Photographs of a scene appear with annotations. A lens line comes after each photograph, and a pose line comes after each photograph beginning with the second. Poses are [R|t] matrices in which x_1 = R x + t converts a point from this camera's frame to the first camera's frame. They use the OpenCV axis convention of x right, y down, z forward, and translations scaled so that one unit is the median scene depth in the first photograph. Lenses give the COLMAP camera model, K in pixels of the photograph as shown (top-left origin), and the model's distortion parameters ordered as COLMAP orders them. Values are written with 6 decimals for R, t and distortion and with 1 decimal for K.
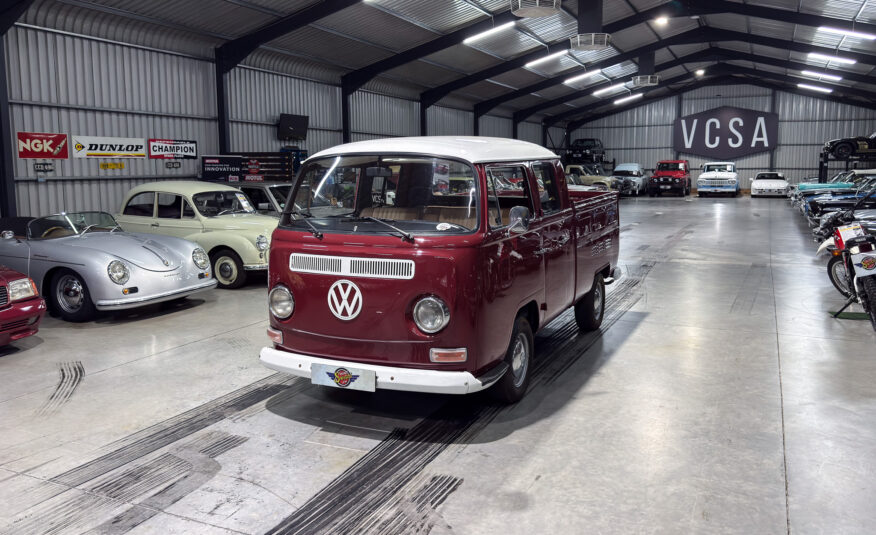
lens RADIAL K [[681.3, 0, 464.7], [0, 681.3, 242.2], [0, 0, 1]] dist [0.033008, -0.001351]
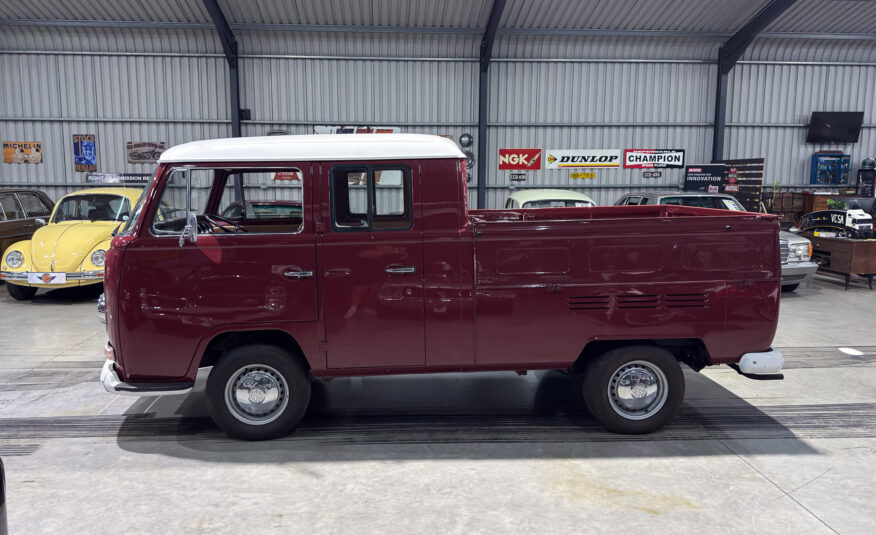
lens RADIAL K [[662.8, 0, 428.9], [0, 662.8, 267.3], [0, 0, 1]] dist [0.058331, -0.092692]
pose [[0.457513, 0.118951, -0.881211, 0.982317], [-0.100264, 0.991593, 0.081795, -0.082431], [0.883532, 0.050931, 0.465594, 0.866898]]
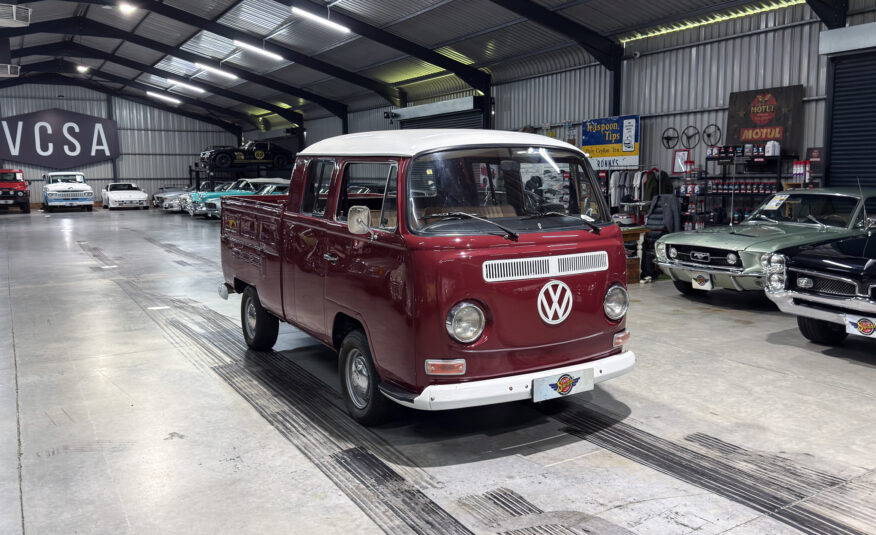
lens RADIAL K [[712.6, 0, 458.7], [0, 712.6, 266.2], [0, 0, 1]] dist [0.084758, -0.130202]
pose [[0.569834, -0.107539, 0.814693, -0.972195], [0.099103, 0.993158, 0.061779, -0.034856], [-0.815762, 0.045535, 0.576592, 0.512374]]
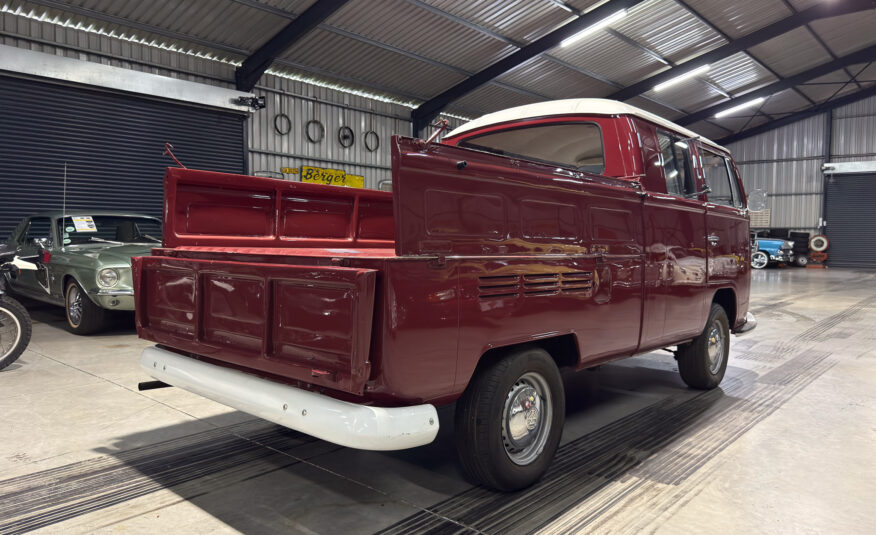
lens RADIAL K [[623.6, 0, 434.7], [0, 623.6, 267.7], [0, 0, 1]] dist [0.003623, -0.004831]
pose [[-0.948979, -0.019387, 0.314742, -0.121792], [0.029871, 0.988093, 0.150928, -0.113003], [-0.313920, 0.152629, -0.937101, 2.281163]]
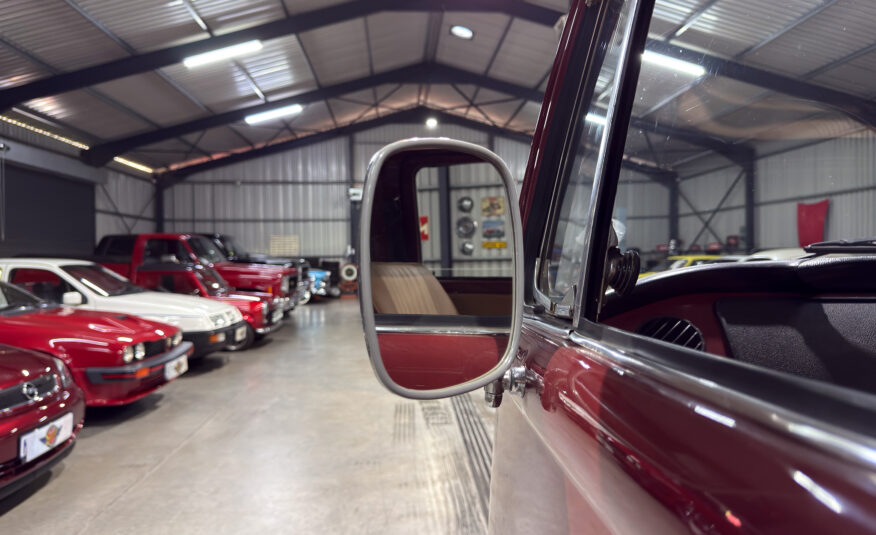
lens RADIAL K [[627.9, 0, 440.5], [0, 627.9, 274.9], [0, 0, 1]] dist [0.044402, -0.079254]
pose [[-0.887795, 0.024904, -0.459565, 0.123366], [-0.035493, 0.991857, 0.122314, -0.047122], [0.458869, 0.124901, -0.879681, 1.078201]]
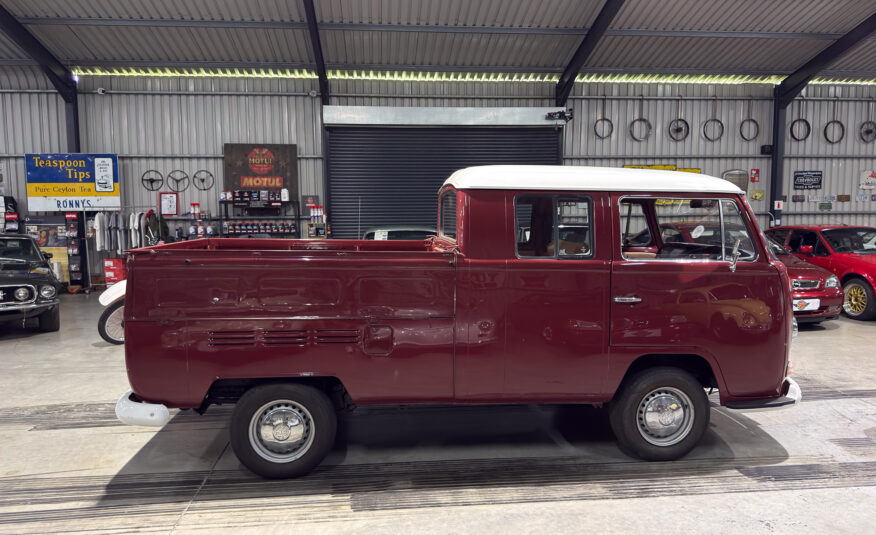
lens RADIAL K [[620.9, 0, 437.3], [0, 620.9, 269.4], [0, 0, 1]] dist [0.003921, -0.005114]
pose [[-0.484133, -0.074396, 0.871826, -0.830069], [0.103105, 0.984587, 0.141274, -0.187826], [-0.868899, 0.158285, -0.469000, 1.894772]]
